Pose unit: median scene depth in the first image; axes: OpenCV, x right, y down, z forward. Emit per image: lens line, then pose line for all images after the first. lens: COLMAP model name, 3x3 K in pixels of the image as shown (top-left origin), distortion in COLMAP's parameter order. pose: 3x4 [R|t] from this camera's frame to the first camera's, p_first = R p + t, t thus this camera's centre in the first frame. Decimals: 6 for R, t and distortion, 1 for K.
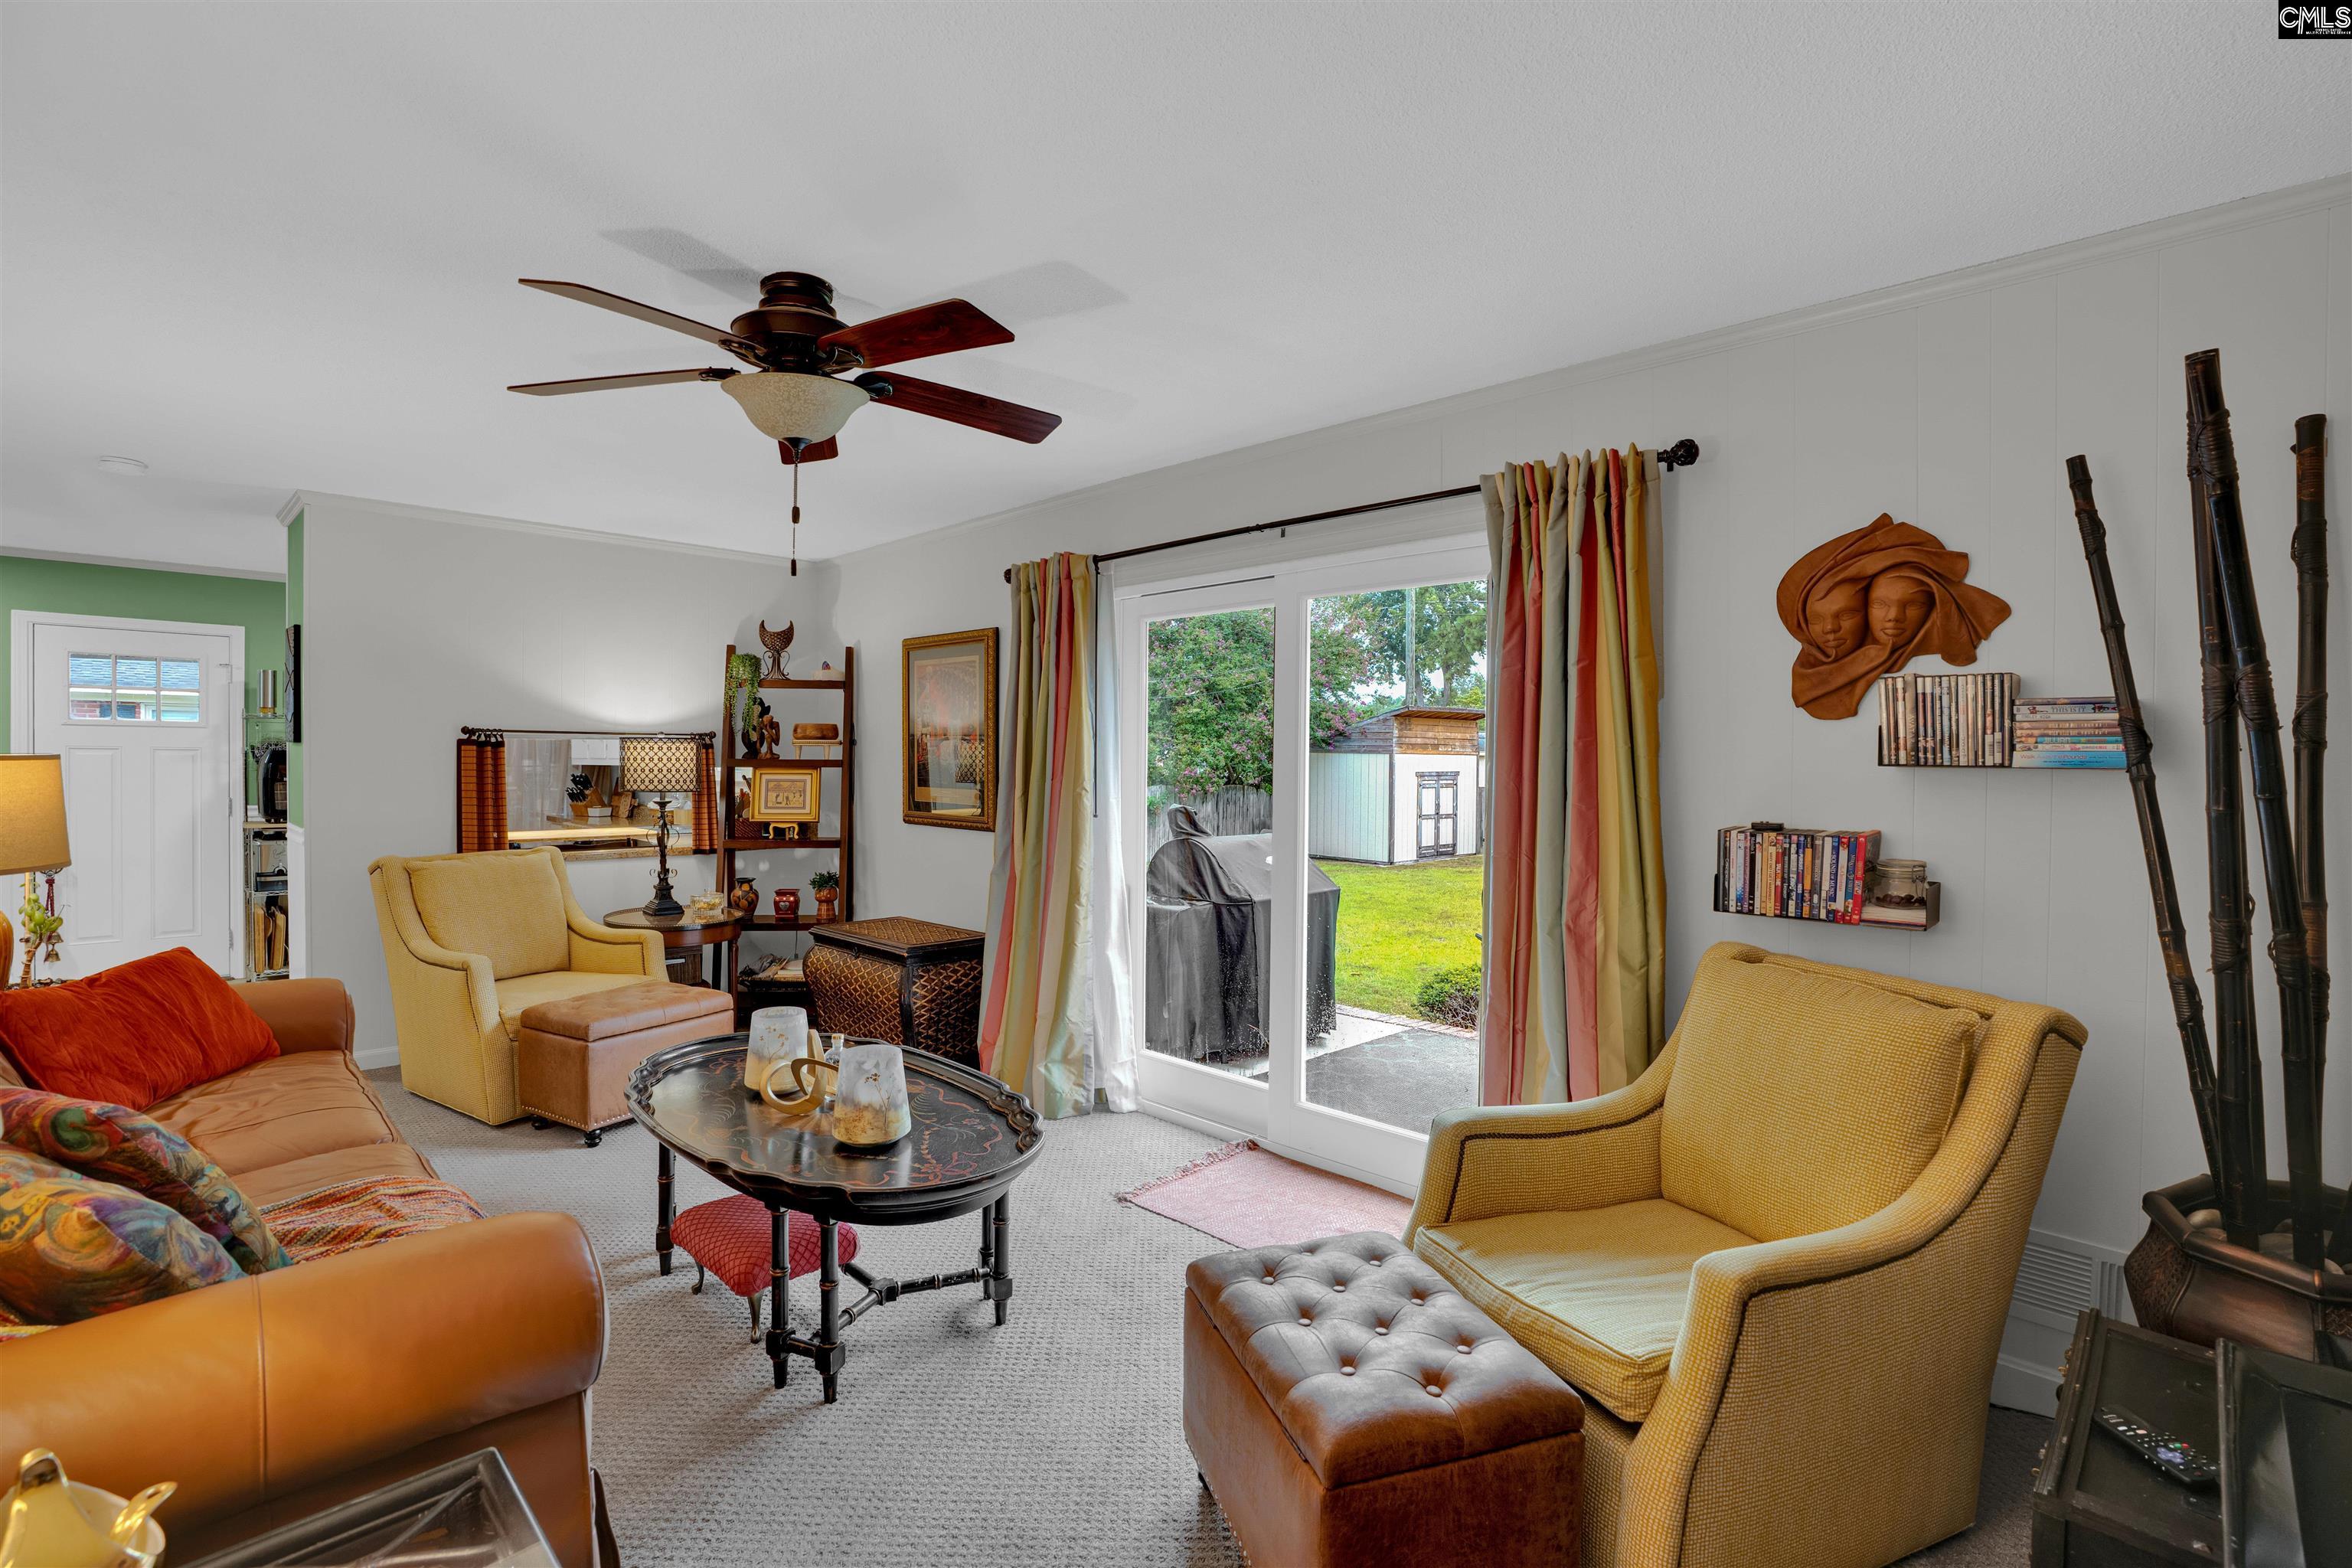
lens RADIAL K [[1105.6, 0, 1183.8], [0, 1105.6, 776.4], [0, 0, 1]] dist [-0.035235, 0.013500]
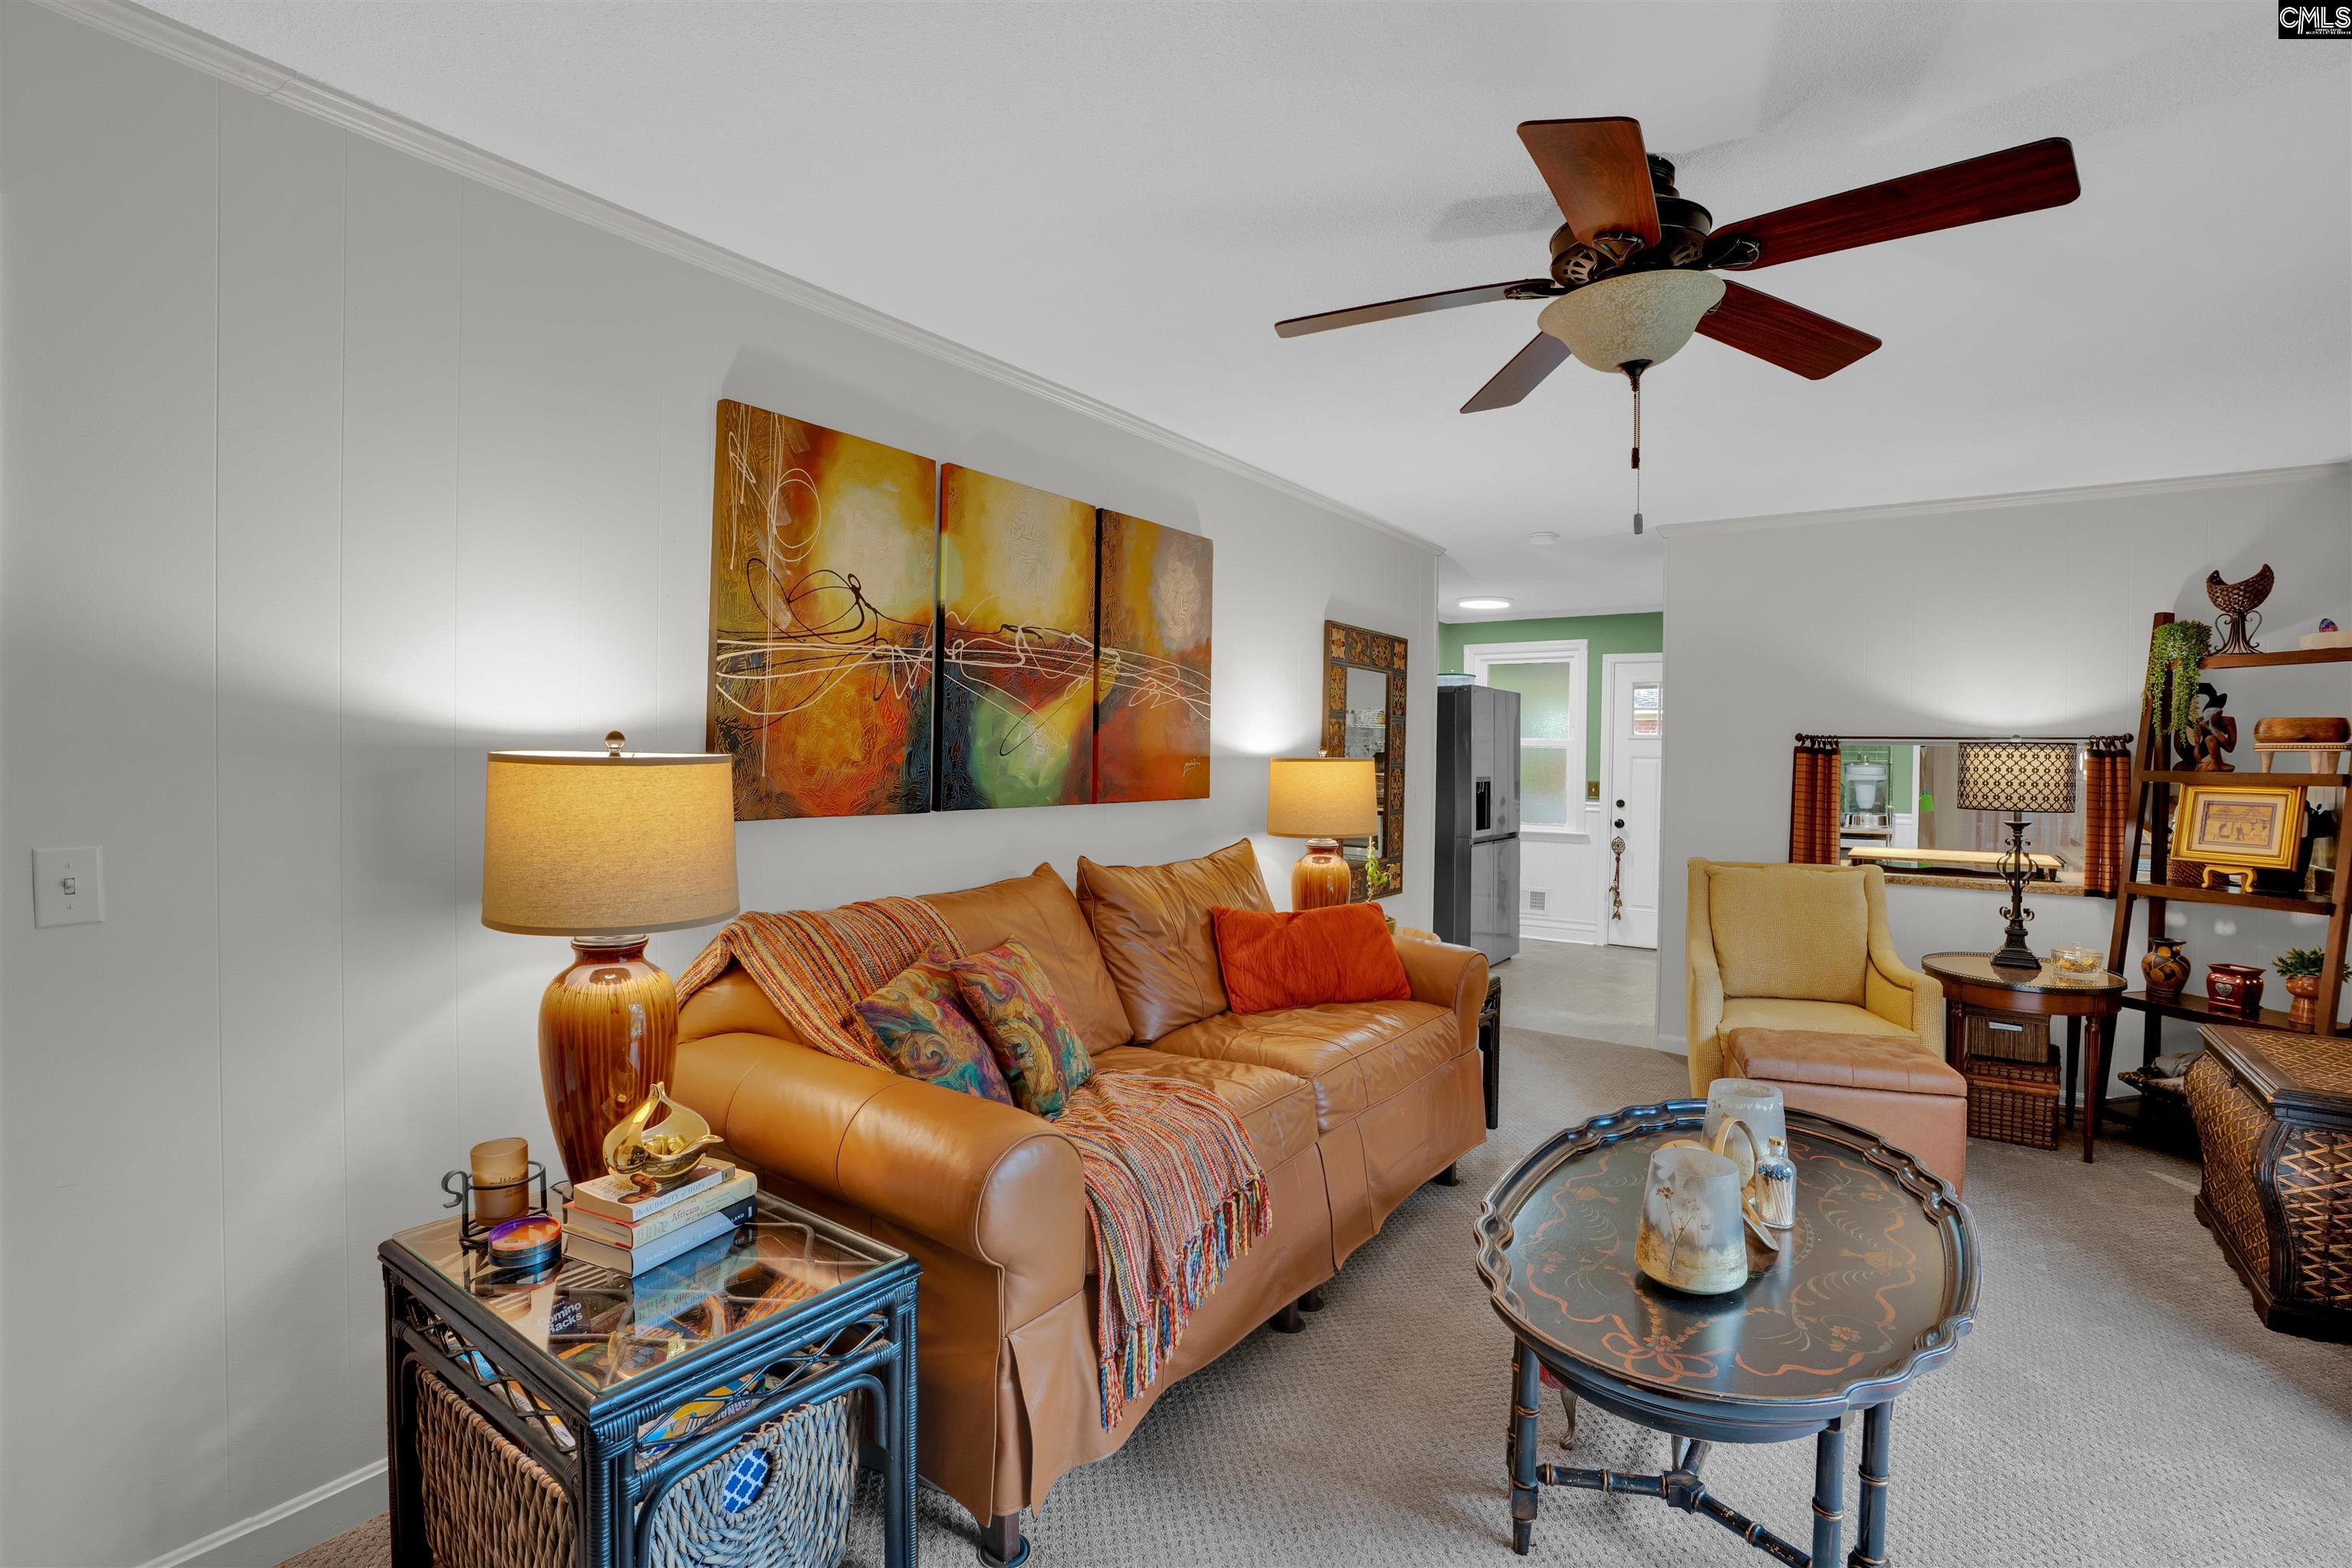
lens RADIAL K [[1105.6, 0, 1183.8], [0, 1105.6, 776.4], [0, 0, 1]] dist [-0.035235, 0.013500]
pose [[0.165176, 0.013701, -0.986169, 0.193943], [-0.026633, 0.999601, 0.009427, -0.002064], [0.985905, 0.024708, 0.165475, 0.275168]]
